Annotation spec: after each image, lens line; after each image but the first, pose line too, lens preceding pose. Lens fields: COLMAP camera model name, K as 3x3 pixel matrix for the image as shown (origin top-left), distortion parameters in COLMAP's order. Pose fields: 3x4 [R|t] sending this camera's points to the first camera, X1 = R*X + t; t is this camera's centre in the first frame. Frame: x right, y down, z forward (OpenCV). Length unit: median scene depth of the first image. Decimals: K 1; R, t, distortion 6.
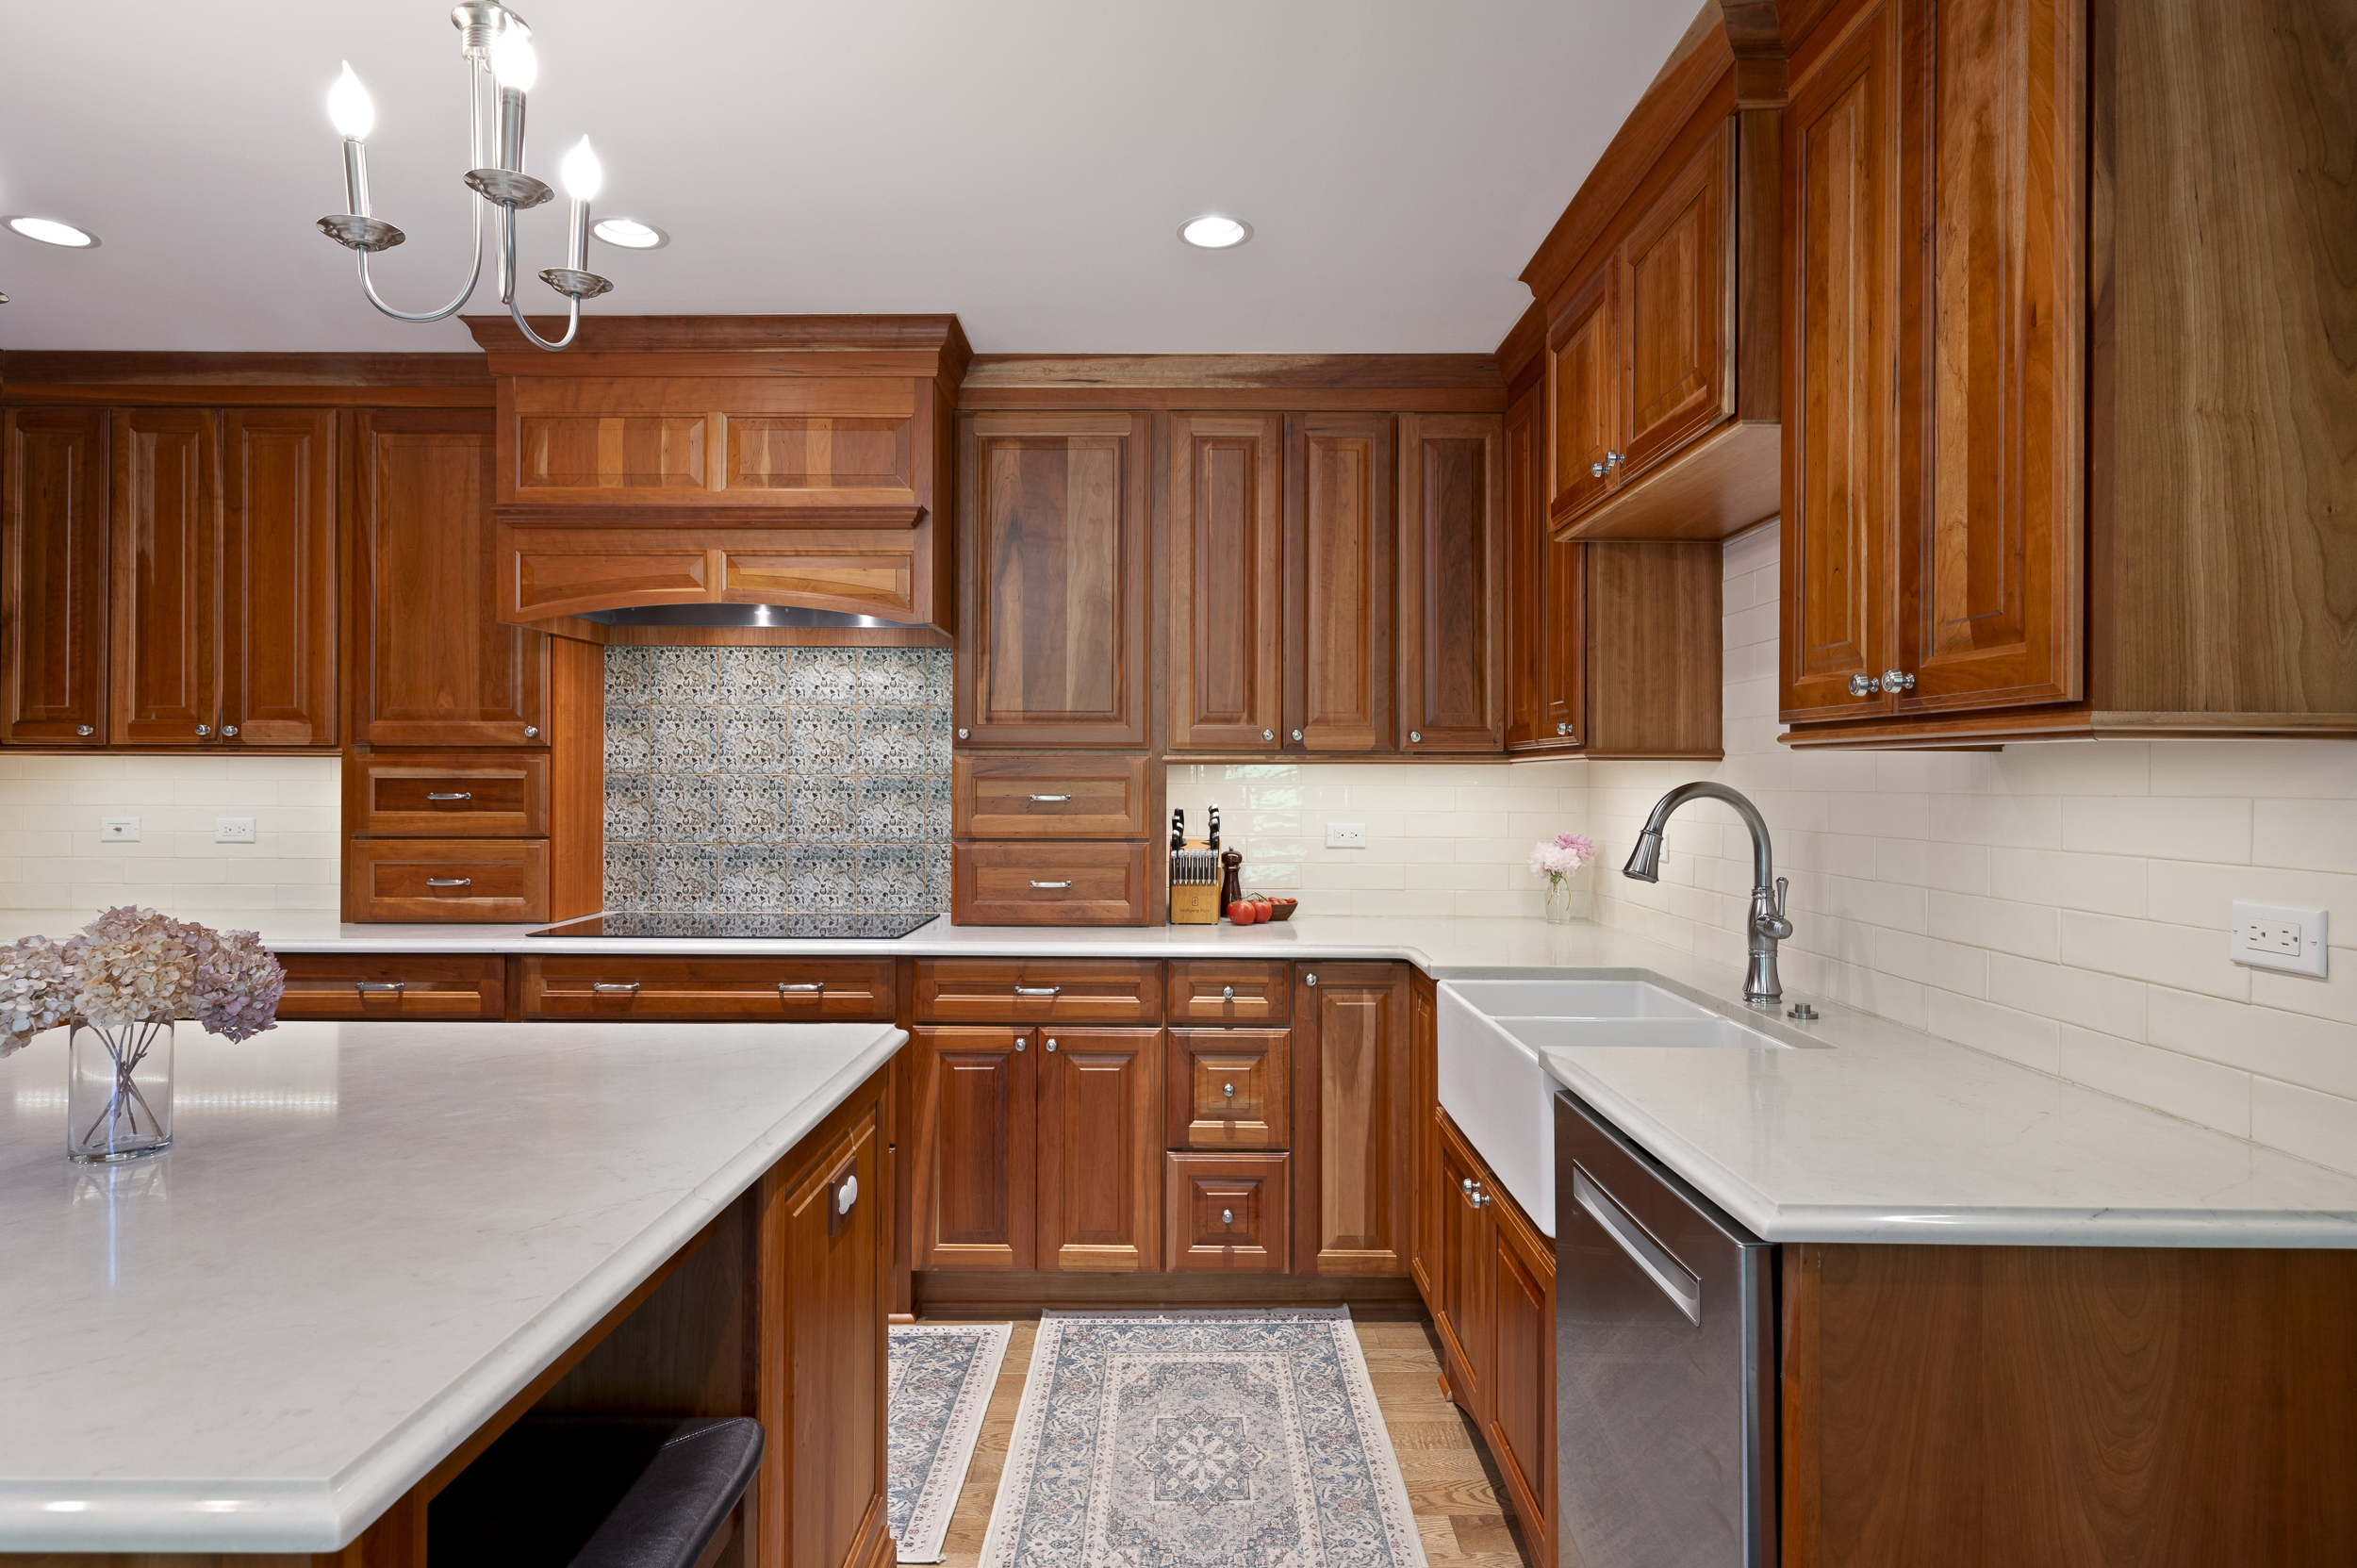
lens RADIAL K [[1260.9, 0, 1176.2], [0, 1260.9, 770.8], [0, 0, 1]] dist [-0.000670, -0.000624]
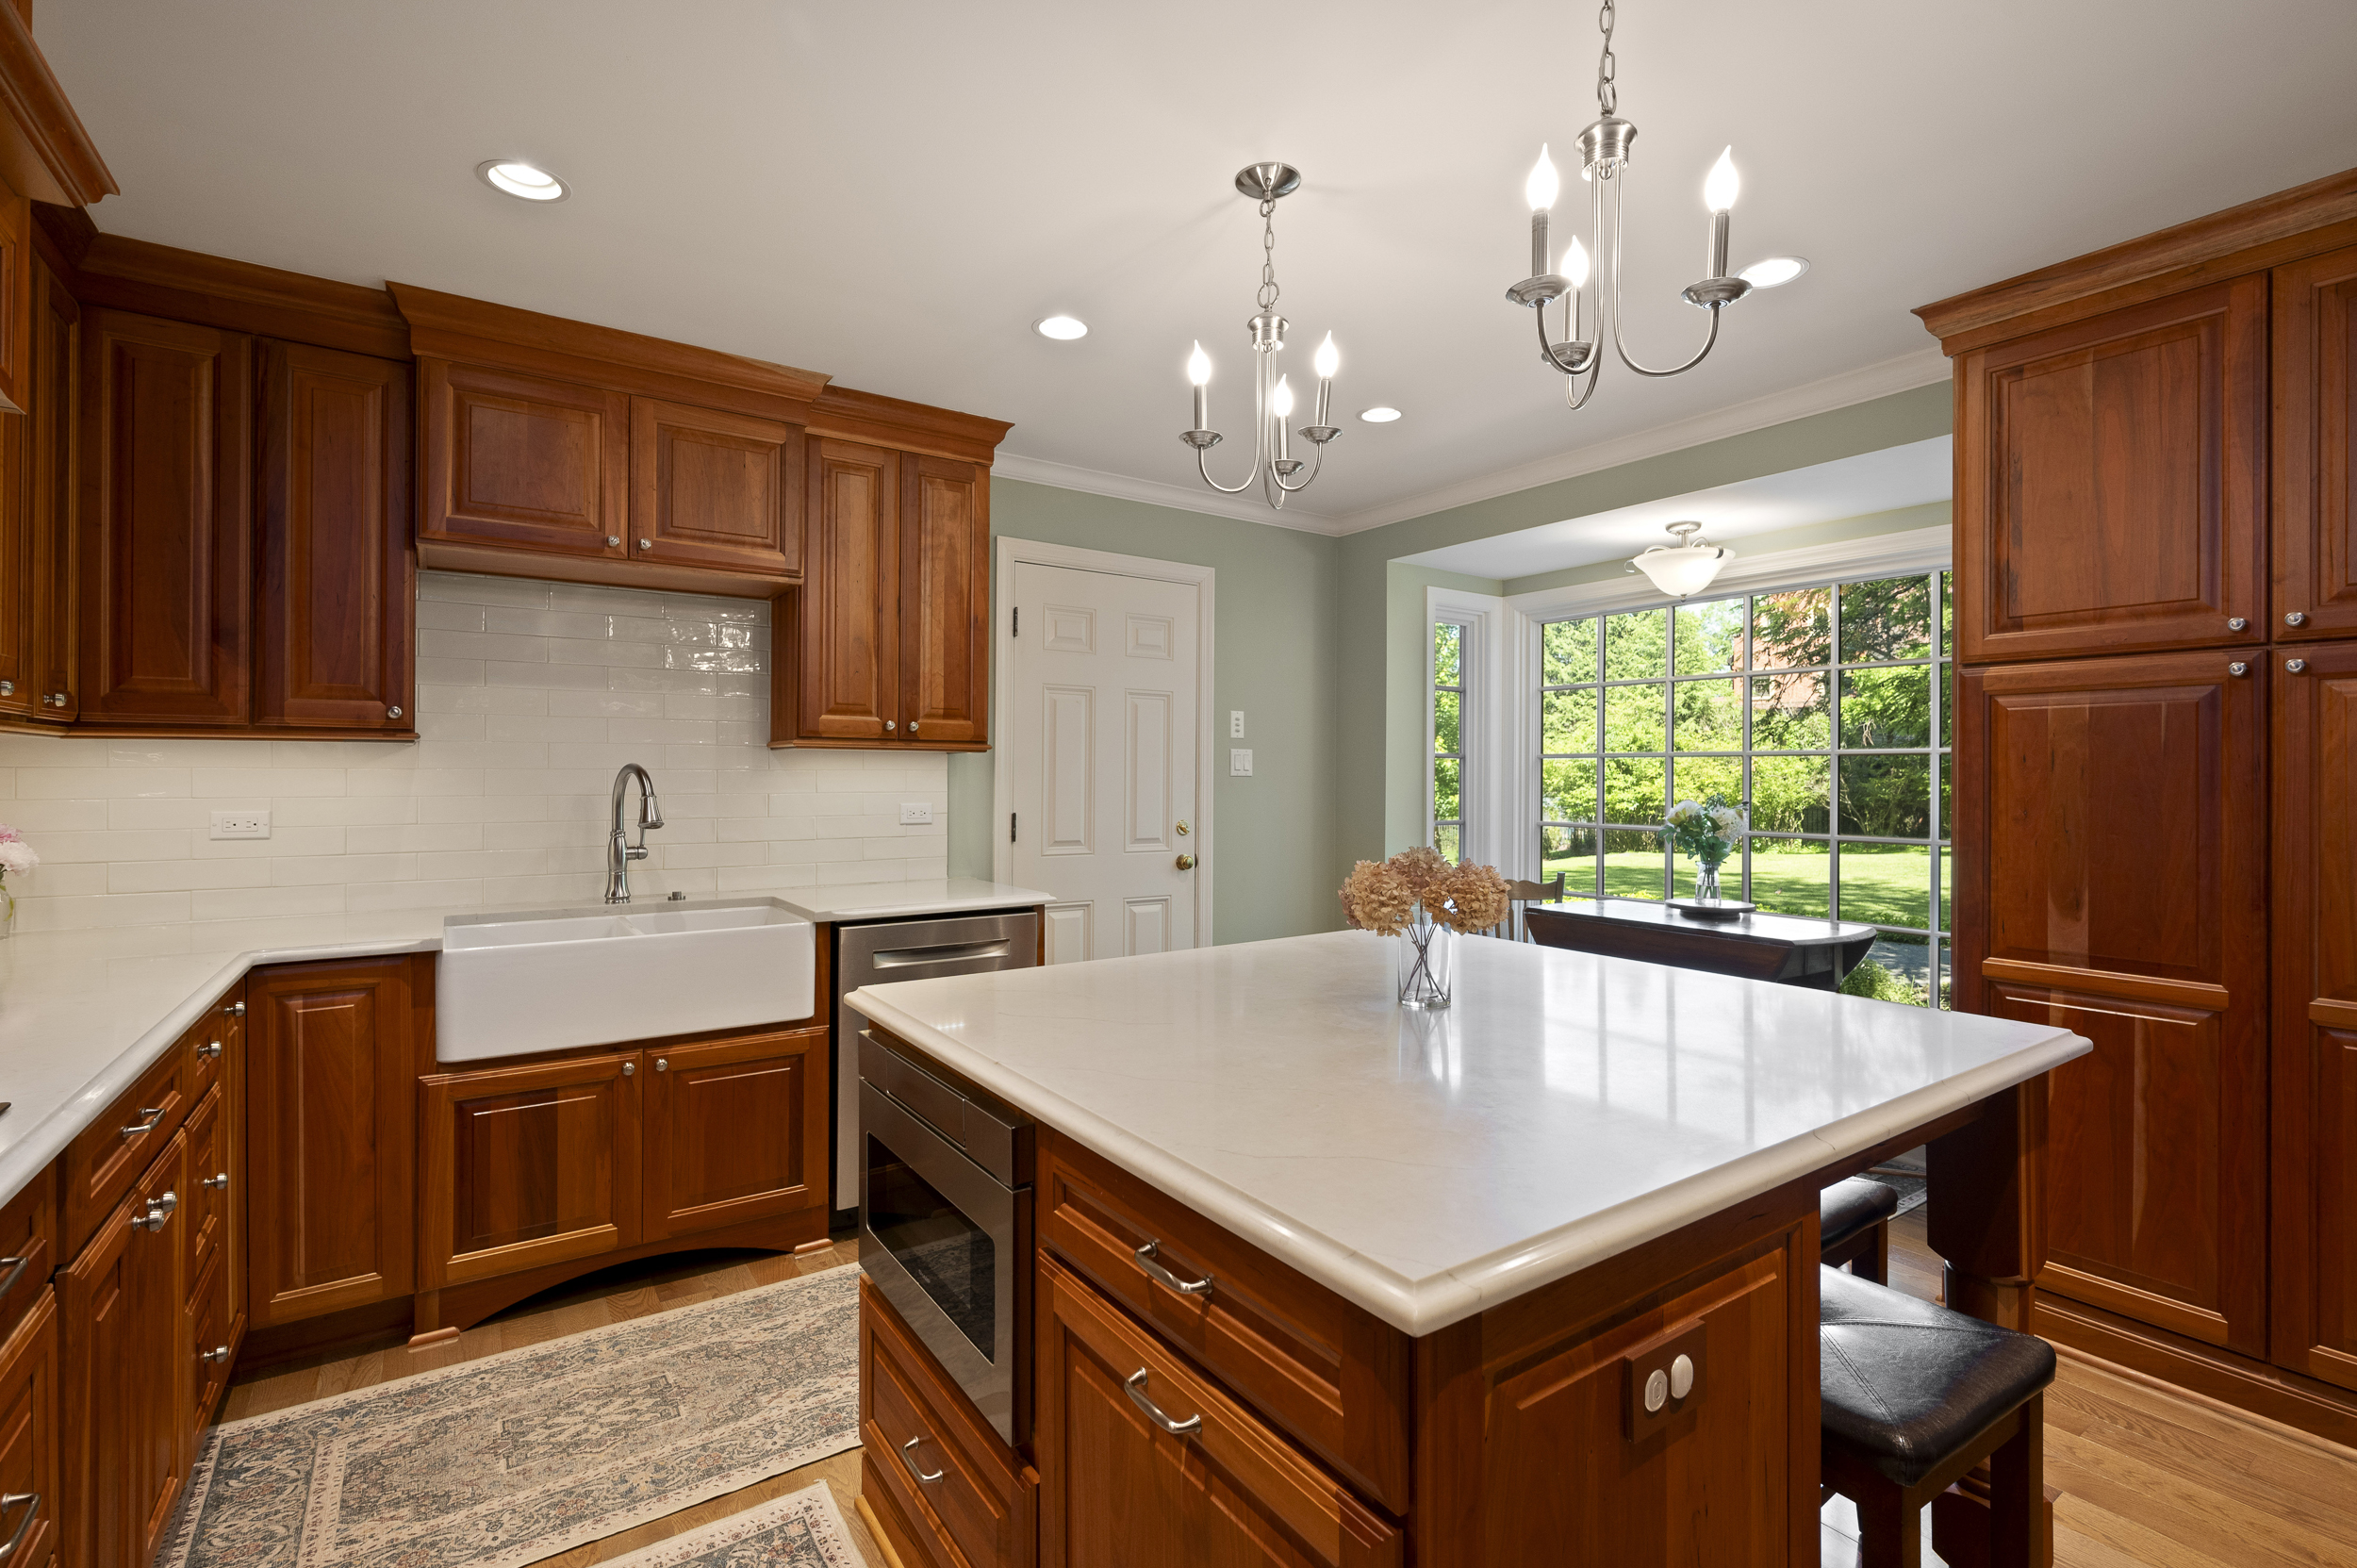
lens RADIAL K [[1070.9, 0, 1179.7], [0, 1070.9, 770.6], [0, 0, 1]] dist [0.000447, 0.000439]
pose [[-0.567269, -0.002432, 0.823529, -0.767056], [-0.010178, 0.999940, -0.004057, 0.012067], [-0.823470, -0.010683, -0.567260, 0.876119]]
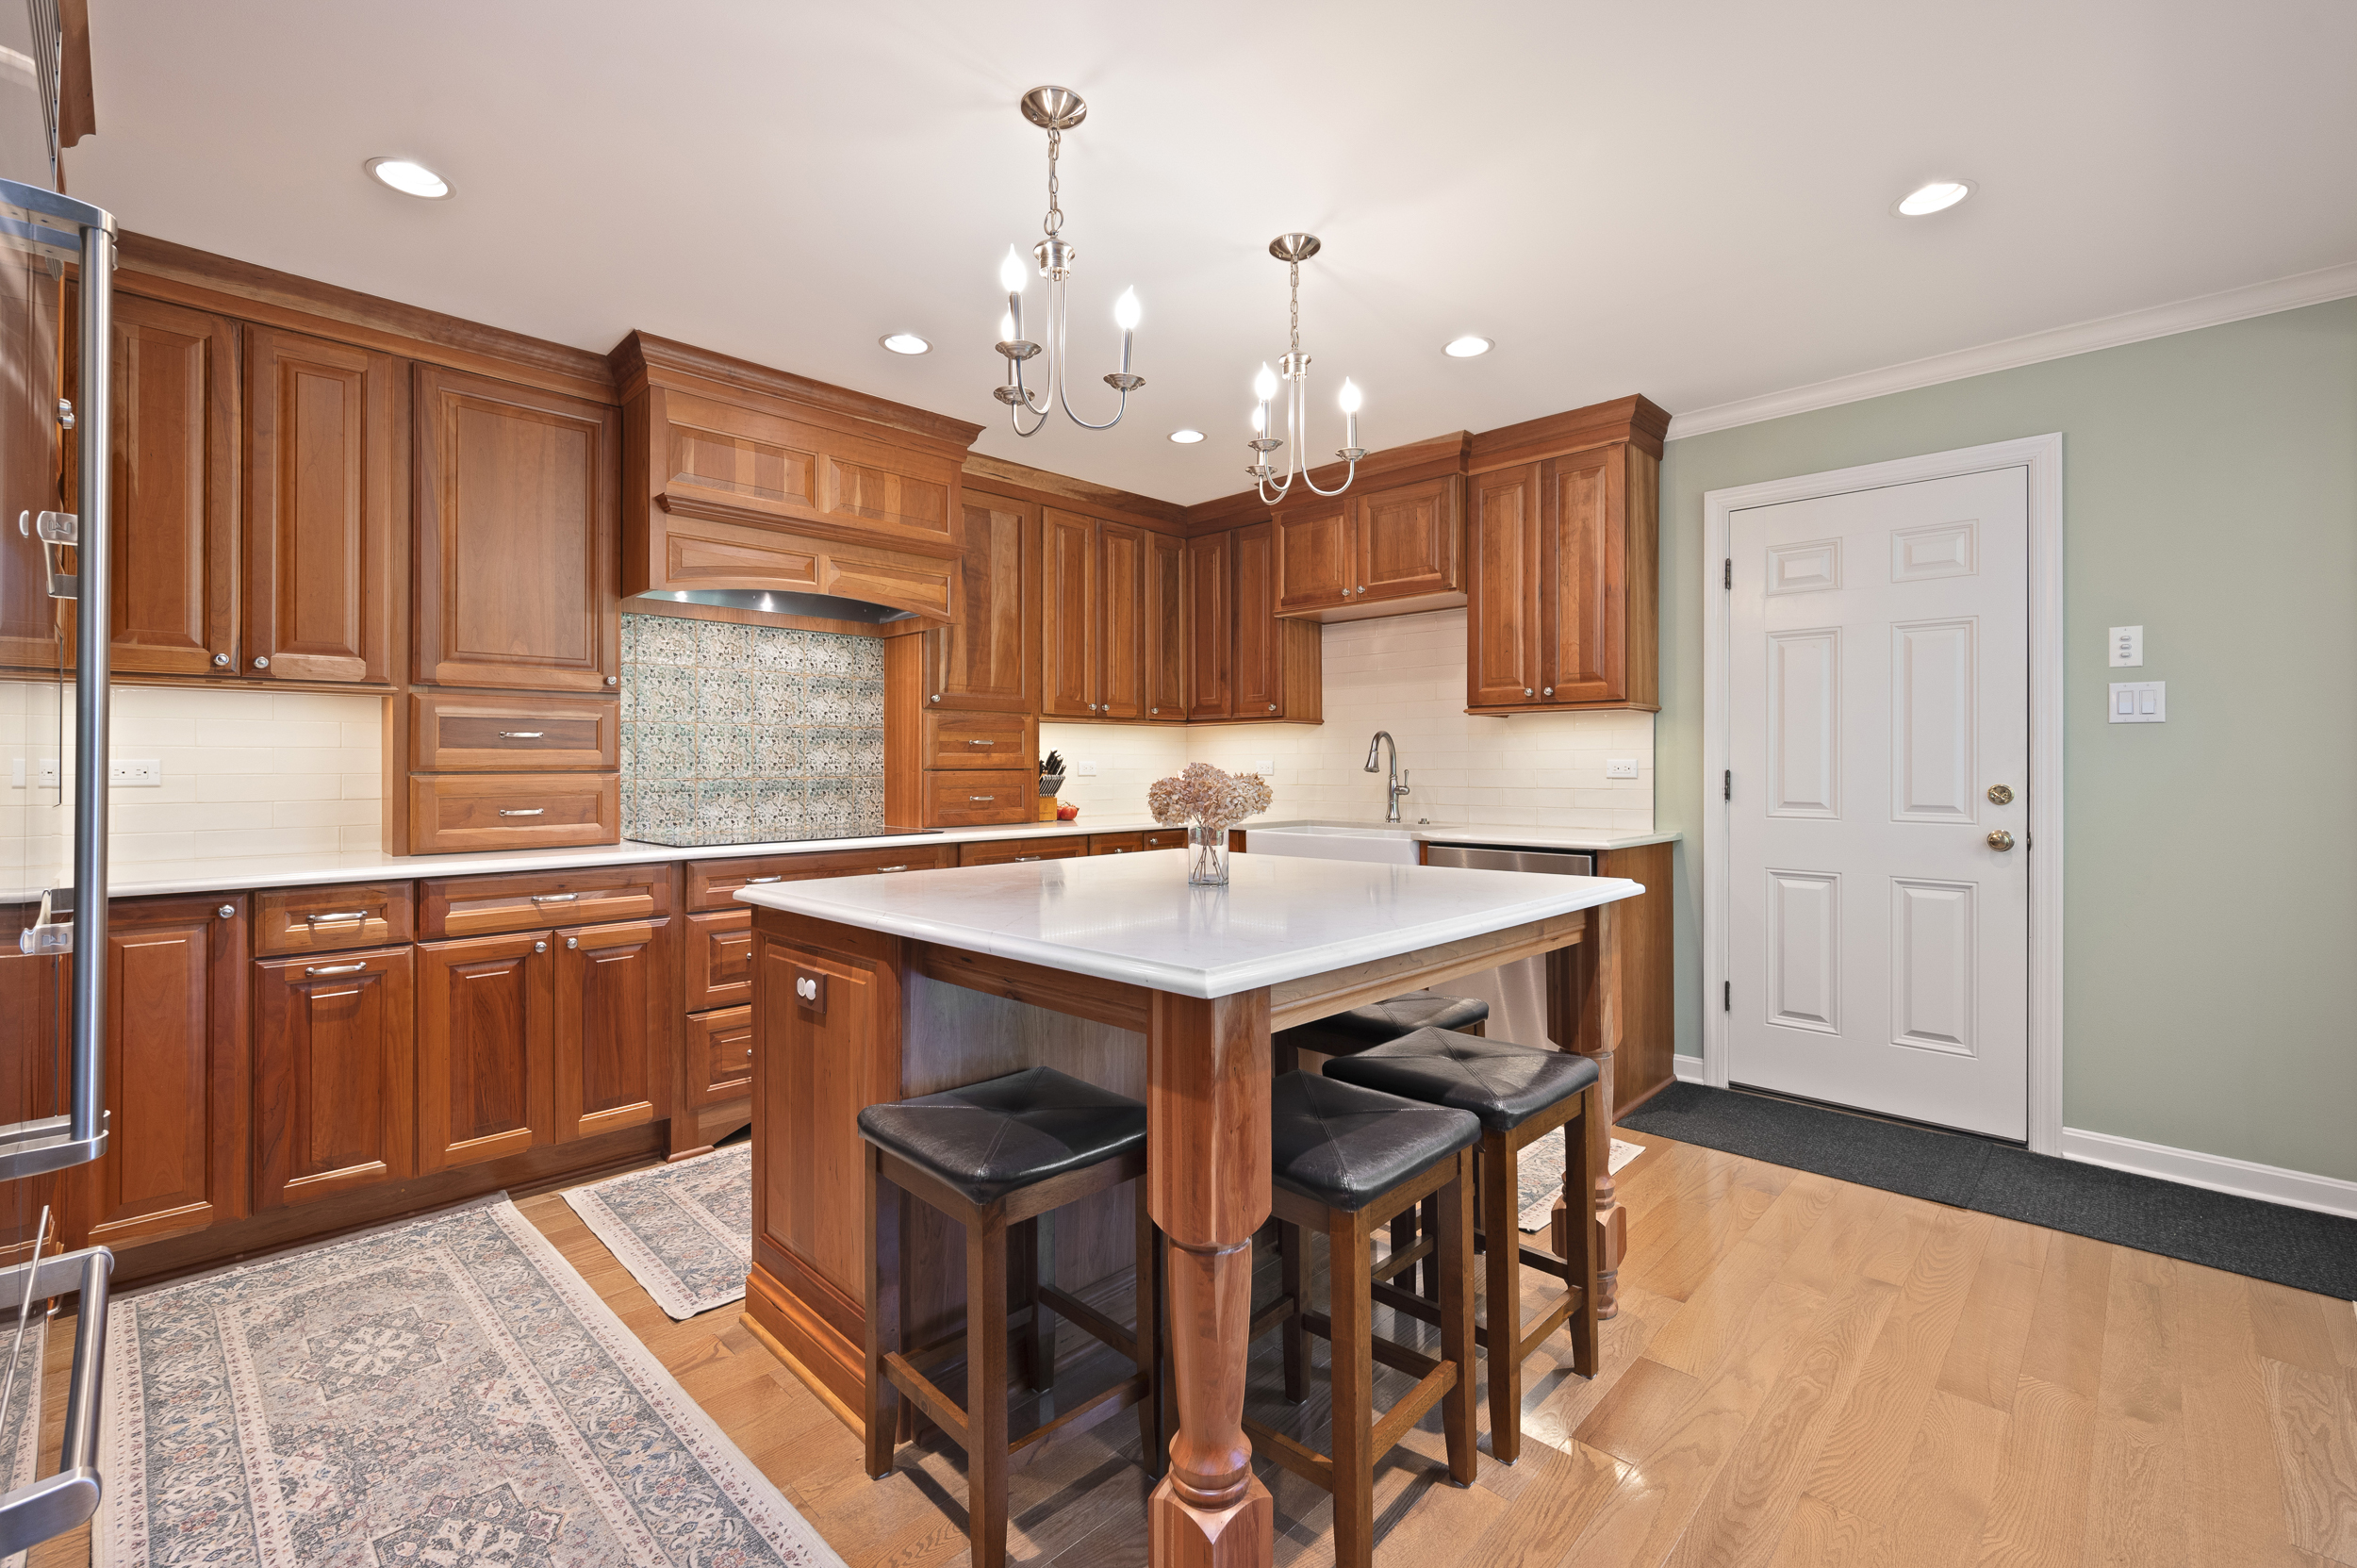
lens RADIAL K [[1003.0, 0, 1187.4], [0, 1003.0, 763.2], [0, 0, 1]] dist [0.001615, 0.000002]
pose [[0.696032, -0.003588, 0.718002, -0.876278], [0.000571, 0.999990, 0.004444, 0.045258], [-0.718011, -0.002683, 0.696027, -0.038004]]
